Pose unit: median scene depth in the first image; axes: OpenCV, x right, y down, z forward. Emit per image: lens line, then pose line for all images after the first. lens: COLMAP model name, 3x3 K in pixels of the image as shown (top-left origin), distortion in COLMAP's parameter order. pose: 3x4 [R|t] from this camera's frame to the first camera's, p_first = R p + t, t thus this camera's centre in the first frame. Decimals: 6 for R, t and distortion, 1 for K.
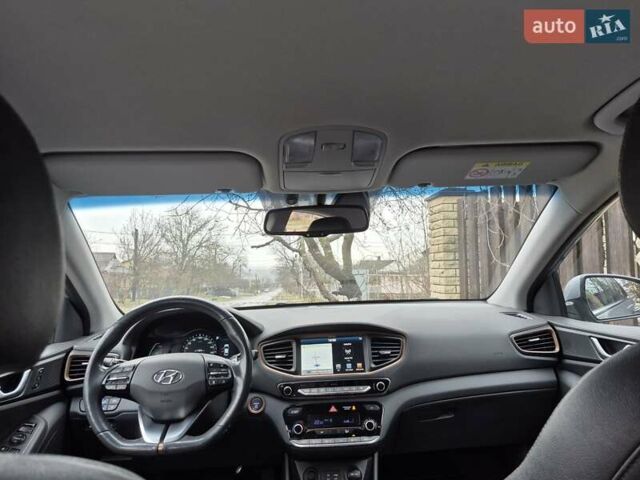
lens RADIAL K [[444.0, 0, 321.6], [0, 444.0, 237.2], [0, 0, 1]] dist [0.057949, -0.054124]
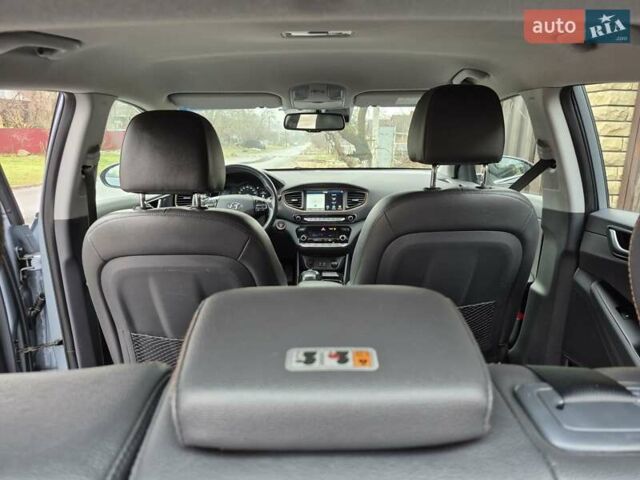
lens RADIAL K [[444.0, 0, 328.1], [0, 444.0, 239.6], [0, 0, 1]] dist [0.057949, -0.054124]
pose [[0.998030, 0.045219, -0.043501, 0.121473], [-0.028737, 0.945704, 0.323756, -0.151093], [0.055779, -0.321868, 0.945140, -0.683278]]
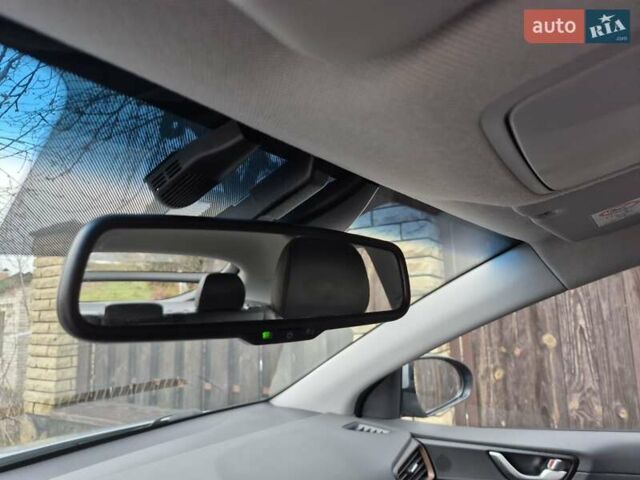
lens RADIAL K [[444.0, 0, 318.1], [0, 444.0, 237.8], [0, 0, 1]] dist [0.057949, -0.054124]
pose [[0.604460, 0.120698, 0.787439, -0.196084], [-0.037032, 0.991645, -0.123571, -0.025770], [-0.795774, 0.045533, 0.603879, 0.737118]]
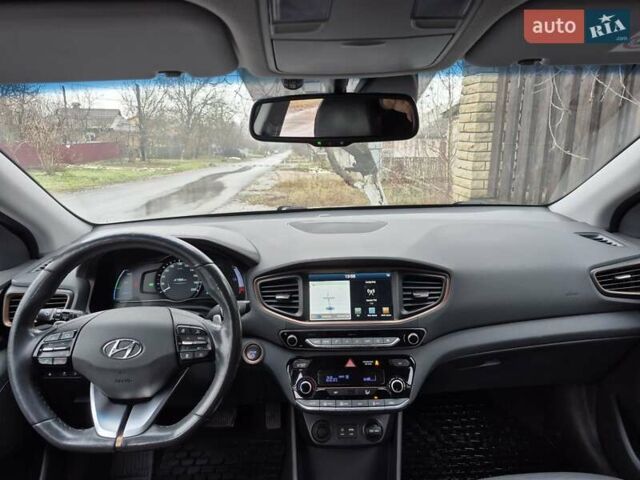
lens RADIAL K [[444.0, 0, 318.2], [0, 444.0, 240.4], [0, 0, 1]] dist [0.057949, -0.054124]
pose [[0.999498, 0.013863, -0.028501, -0.010707], [-0.004268, 0.949953, 0.312364, -0.063462], [0.031405, -0.312086, 0.949535, 0.315070]]
